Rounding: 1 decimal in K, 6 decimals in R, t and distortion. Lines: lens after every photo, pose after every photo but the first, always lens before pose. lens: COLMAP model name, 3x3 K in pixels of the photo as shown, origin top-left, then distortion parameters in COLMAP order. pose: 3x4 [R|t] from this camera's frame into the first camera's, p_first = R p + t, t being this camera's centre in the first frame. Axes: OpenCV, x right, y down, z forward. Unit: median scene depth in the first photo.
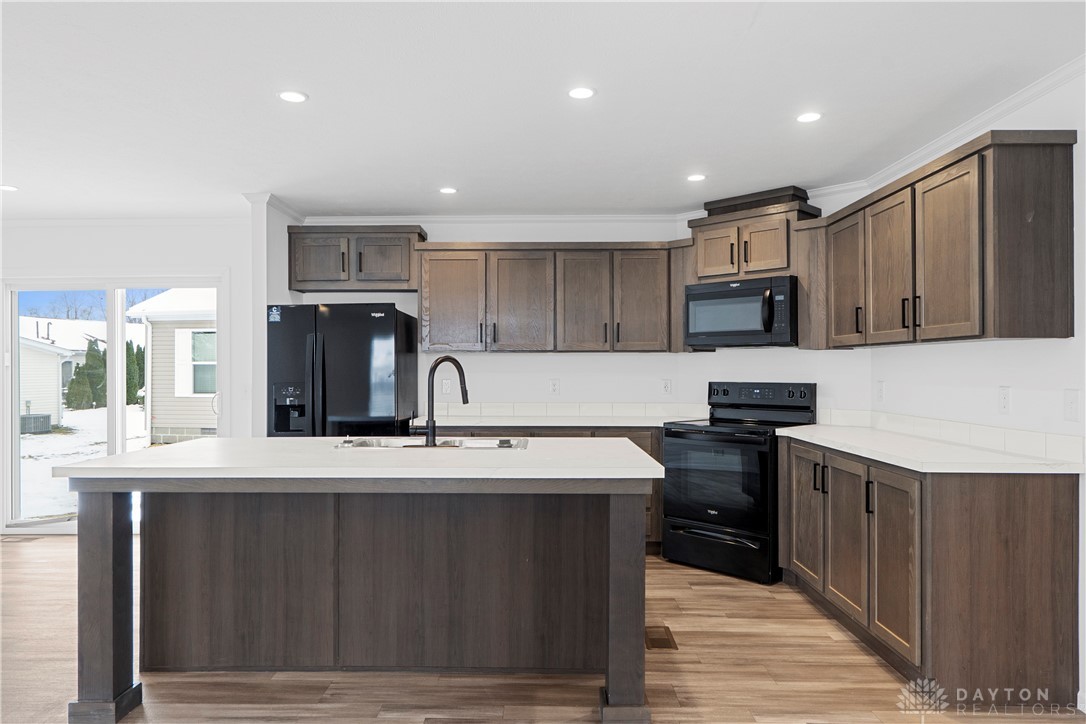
lens RADIAL K [[702.7, 0, 537.4], [0, 702.7, 363.6], [0, 0, 1]] dist [-0.002188, 0.001241]
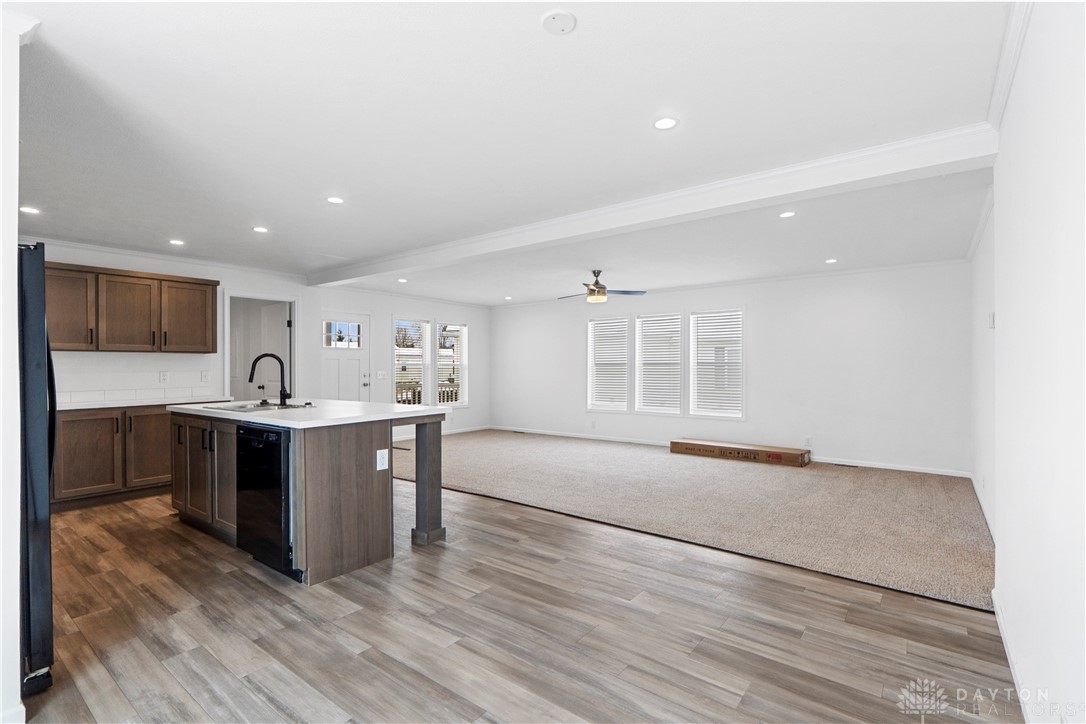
lens RADIAL K [[507.4, 0, 526.0], [0, 507.4, 361.3], [0, 0, 1]] dist [-0.020557, -0.000561]
pose [[-0.782737, 0.013185, 0.622213, -0.908088], [0.004947, 0.999876, -0.014964, 0.019331], [-0.622333, -0.008635, -0.782705, 1.029677]]
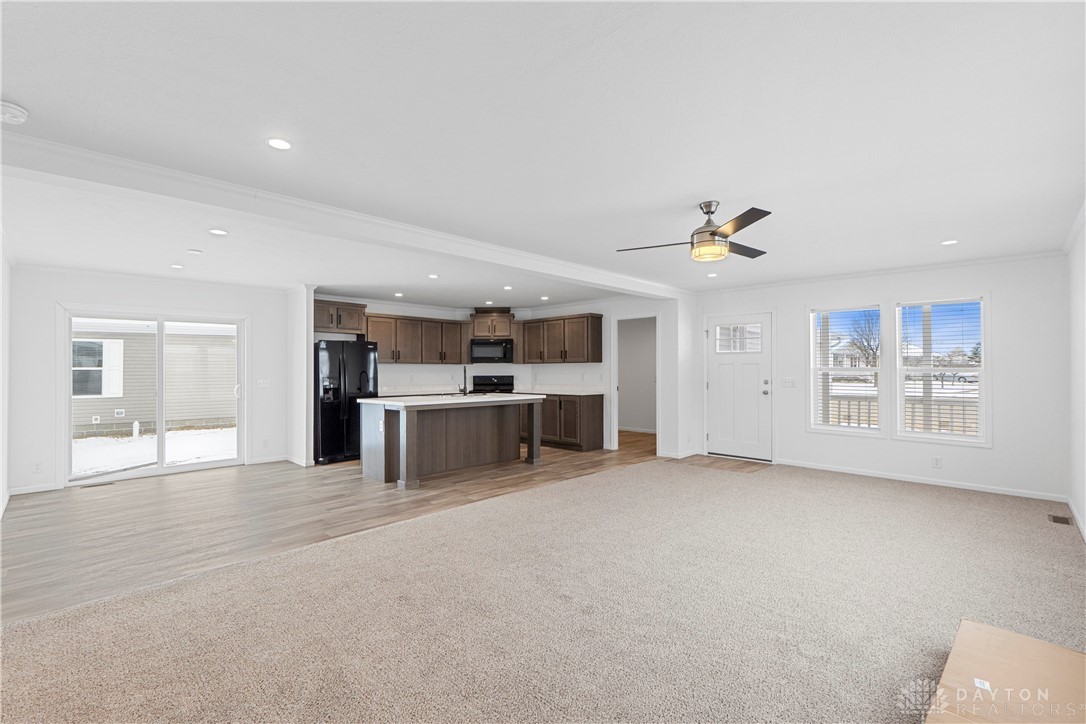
lens RADIAL K [[473.2, 0, 534.4], [0, 473.2, 364.7], [0, 0, 1]] dist [0.000510, -0.008730]
pose [[0.701150, 0.009002, 0.712957, -0.892361], [-0.001187, 0.999934, -0.011458, 0.004772], [-0.713013, 0.007188, 0.701114, -0.410413]]
